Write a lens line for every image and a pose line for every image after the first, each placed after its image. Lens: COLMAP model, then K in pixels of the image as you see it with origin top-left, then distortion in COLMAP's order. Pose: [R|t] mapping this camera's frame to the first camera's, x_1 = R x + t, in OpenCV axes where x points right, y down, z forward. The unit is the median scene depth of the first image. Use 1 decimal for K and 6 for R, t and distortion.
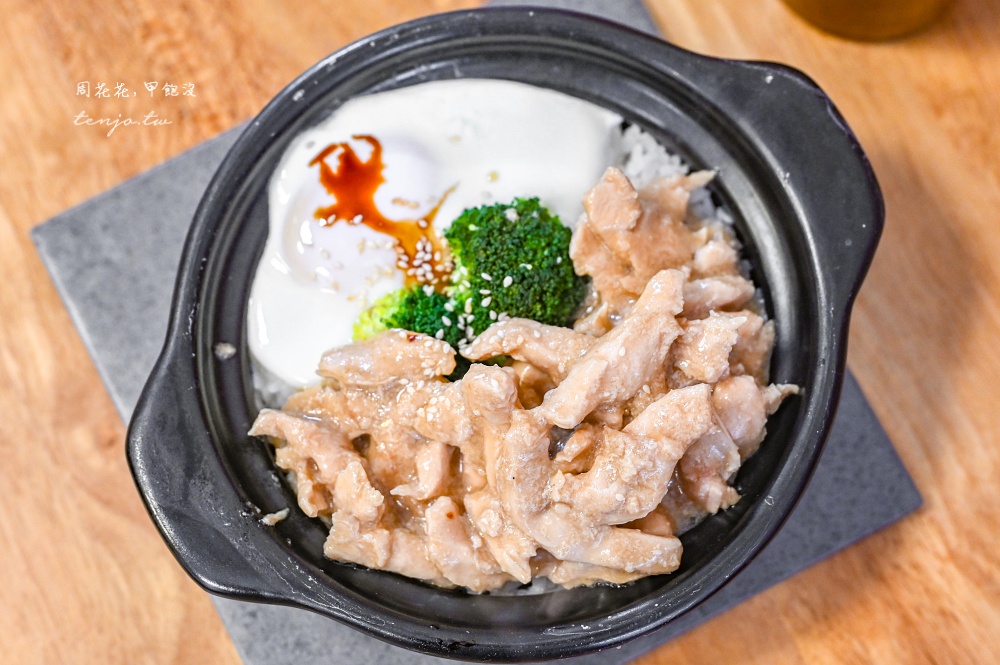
lens RADIAL K [[1408.7, 0, 550.0], [0, 1408.7, 367.9], [0, 0, 1]] dist [0.013610, 0.000000]
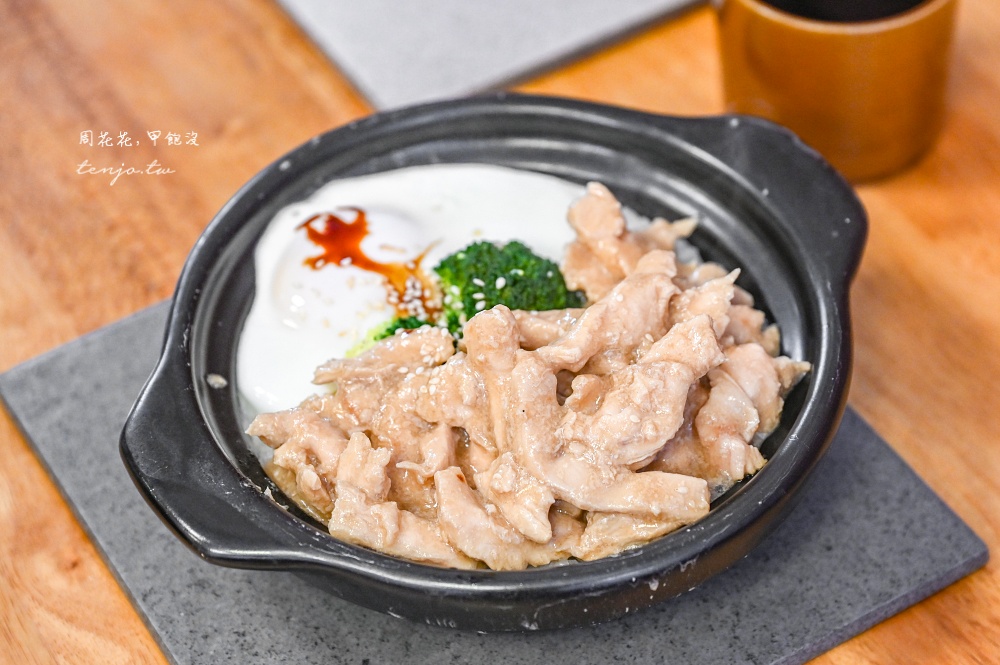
lens RADIAL K [[2569.8, 0, 498.3], [0, 2569.8, 332.4], [0, 0, 1]] dist [0.041067, 0.000000]
pose [[0.996001, -0.085886, 0.024588, -0.078176], [0.083423, 0.795680, -0.599945, 1.045247], [0.031963, 0.599597, 0.799663, -0.431936]]
